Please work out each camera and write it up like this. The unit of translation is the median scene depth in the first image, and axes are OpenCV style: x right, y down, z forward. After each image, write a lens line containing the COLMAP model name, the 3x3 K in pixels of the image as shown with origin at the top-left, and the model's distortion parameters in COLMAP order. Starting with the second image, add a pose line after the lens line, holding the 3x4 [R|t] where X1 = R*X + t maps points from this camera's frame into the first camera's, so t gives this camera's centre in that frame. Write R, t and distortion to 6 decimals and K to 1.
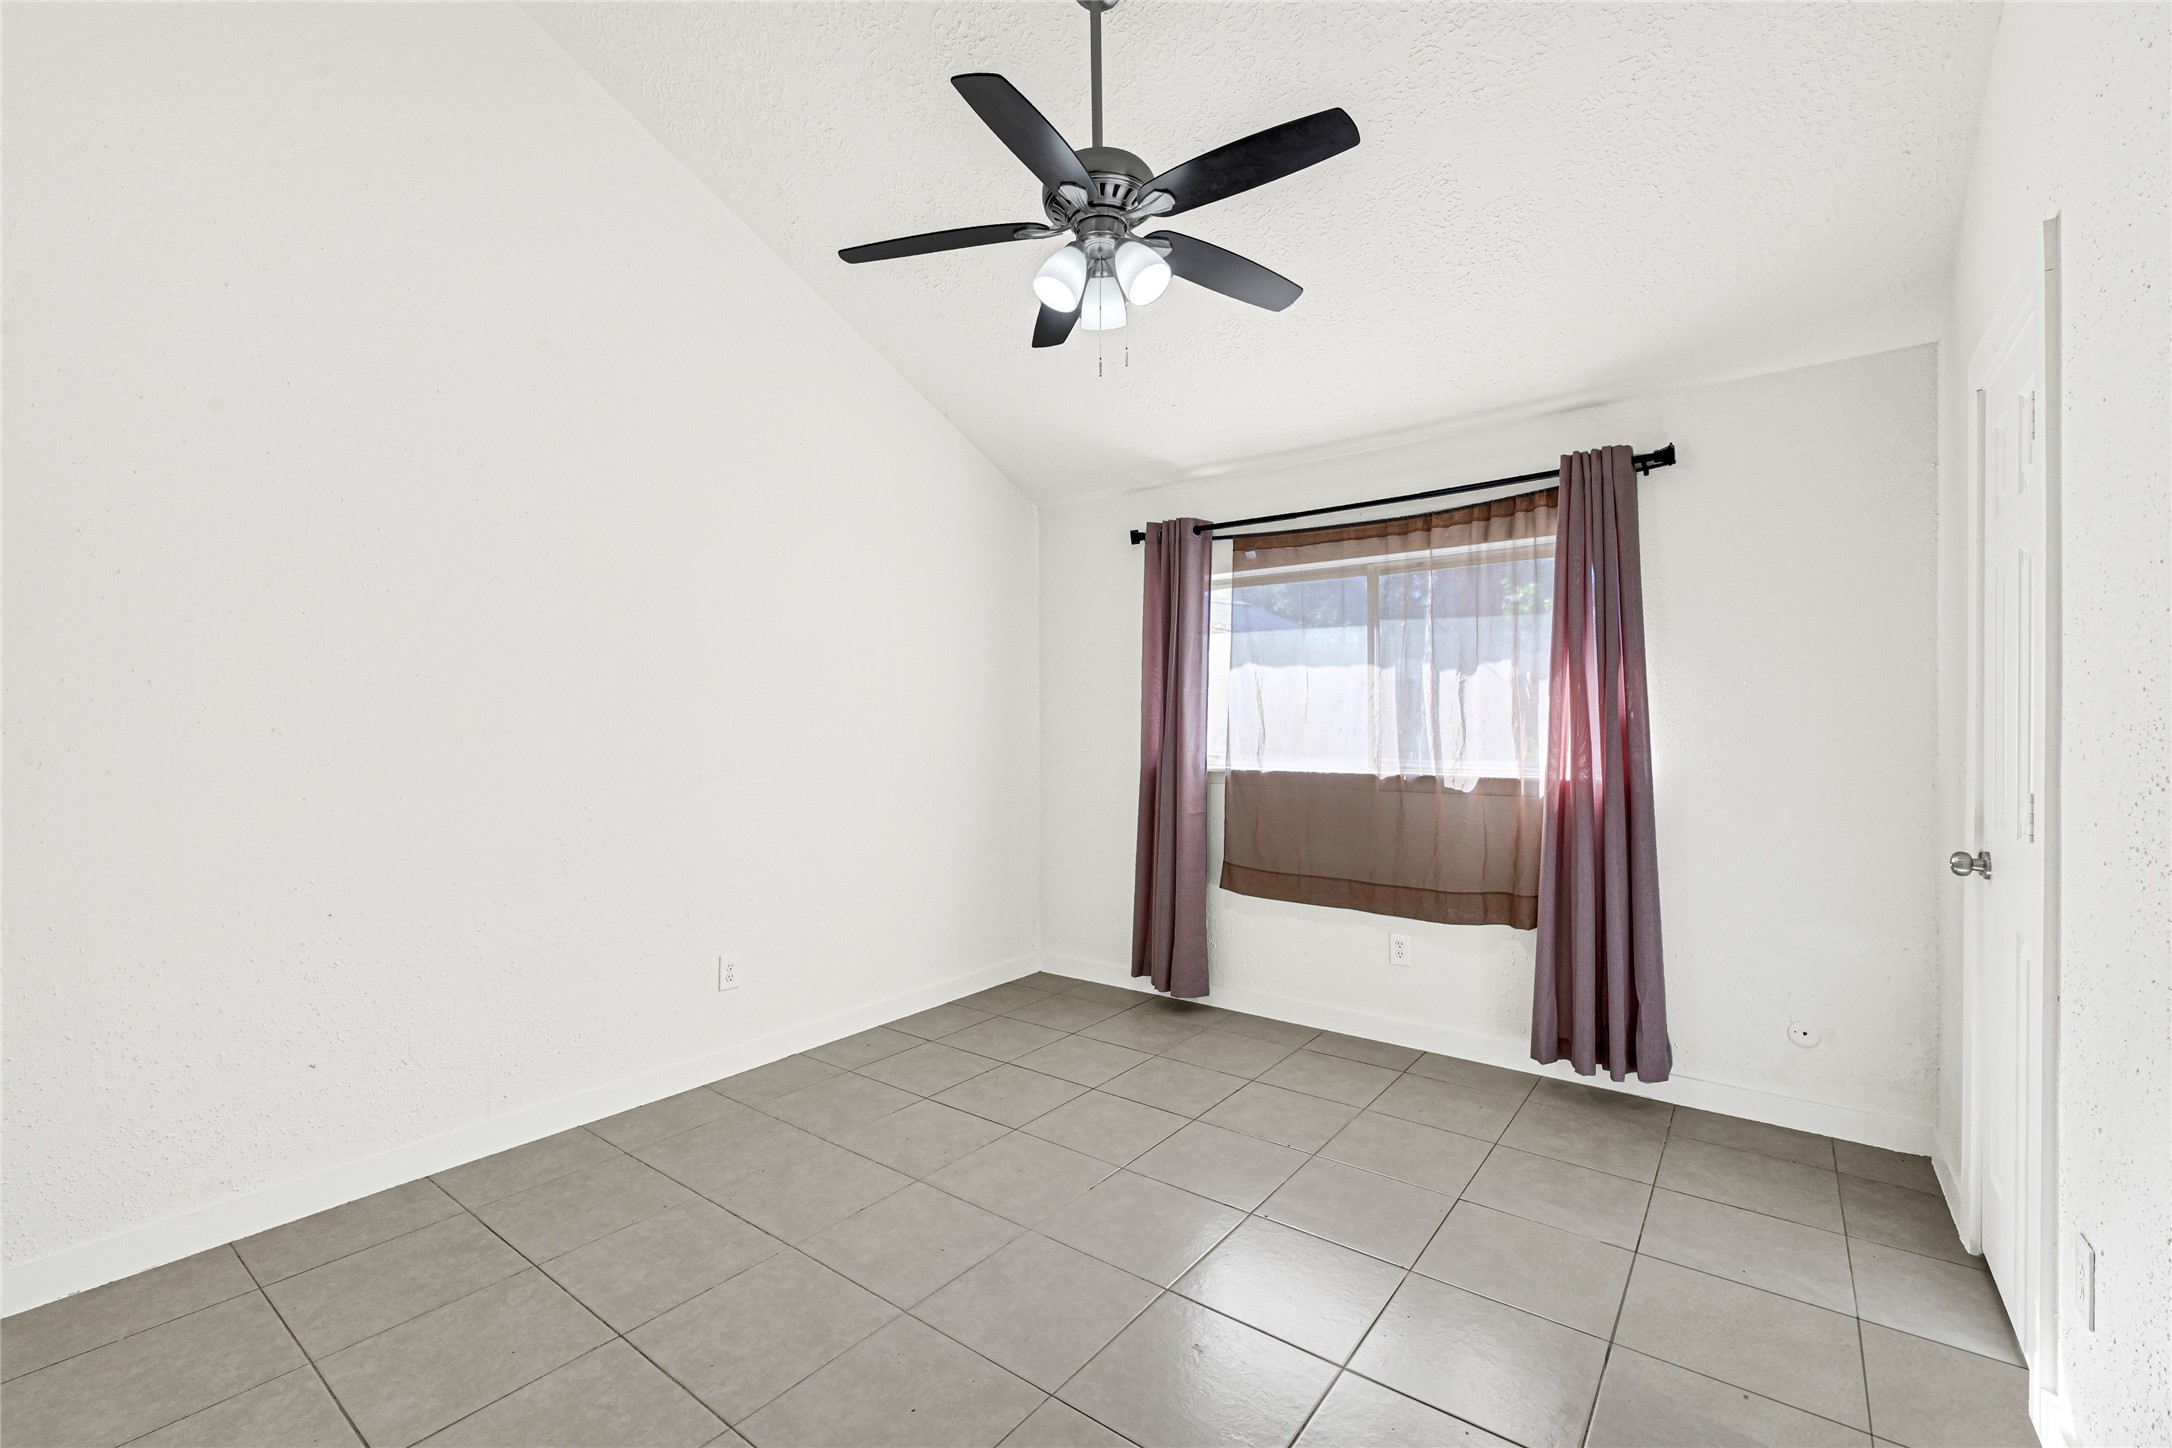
lens RADIAL K [[888.0, 0, 1095.1], [0, 888.0, 720.1], [0, 0, 1]] dist [-0.000162, -0.000039]
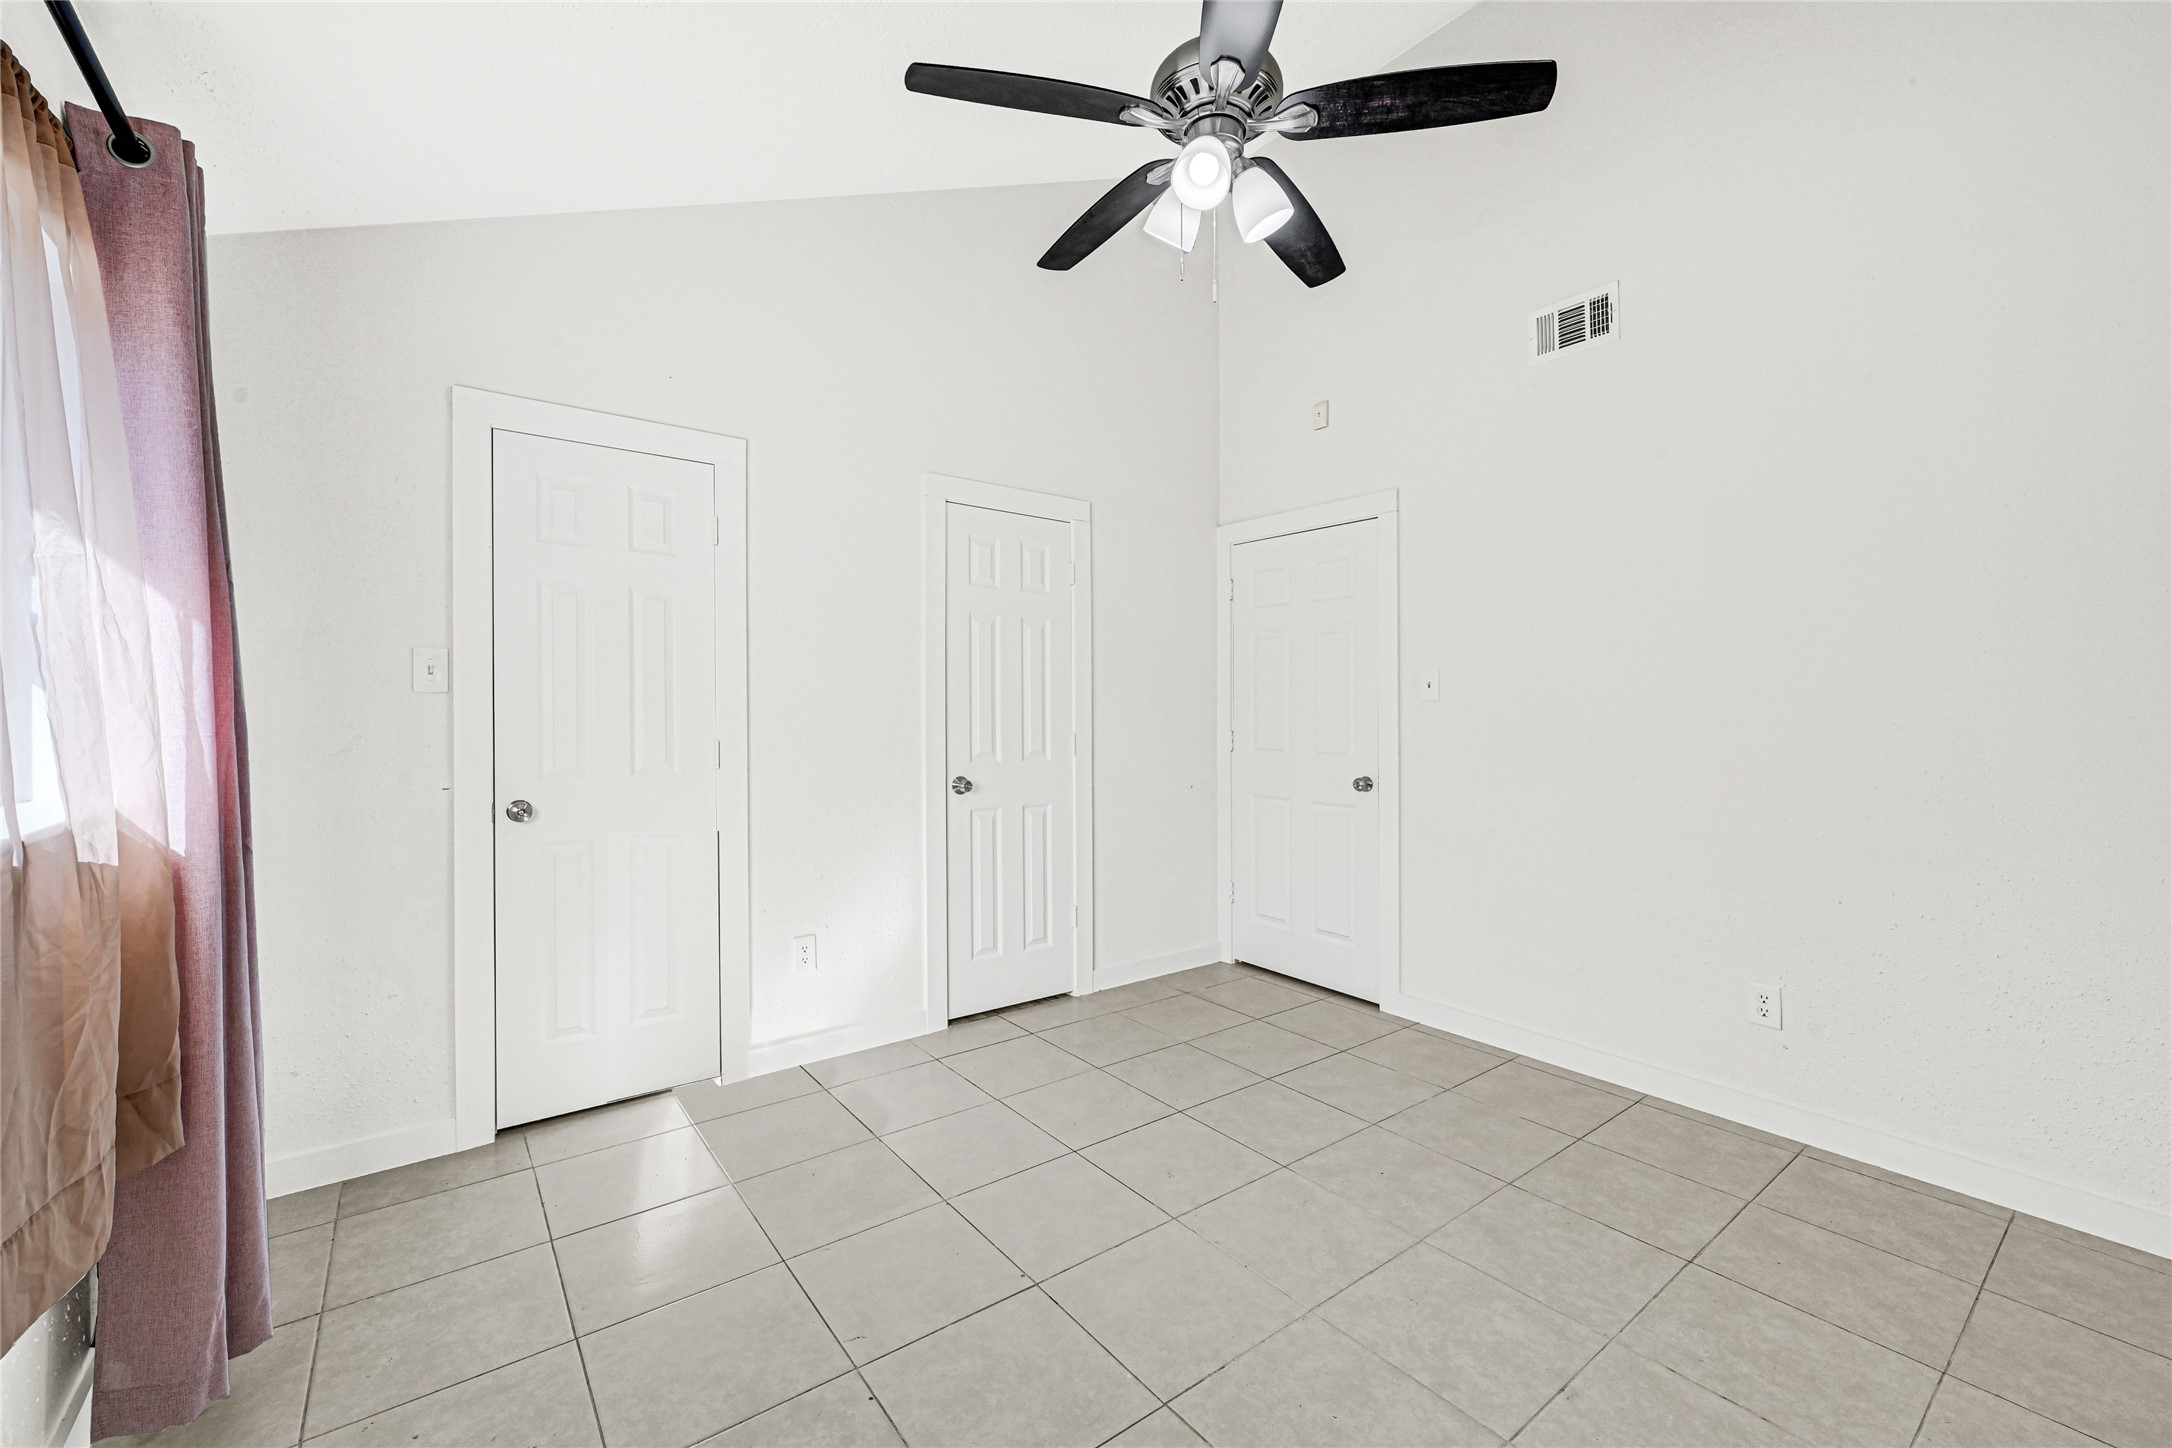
lens RADIAL K [[888.0, 0, 1095.1], [0, 888.0, 720.1], [0, 0, 1]] dist [-0.000162, -0.000039]
pose [[-0.965199, -0.003975, 0.261485, -0.104460], [-0.007724, 0.999882, -0.013314, 0.047437], [-0.261401, -0.014871, -0.965116, 2.056363]]
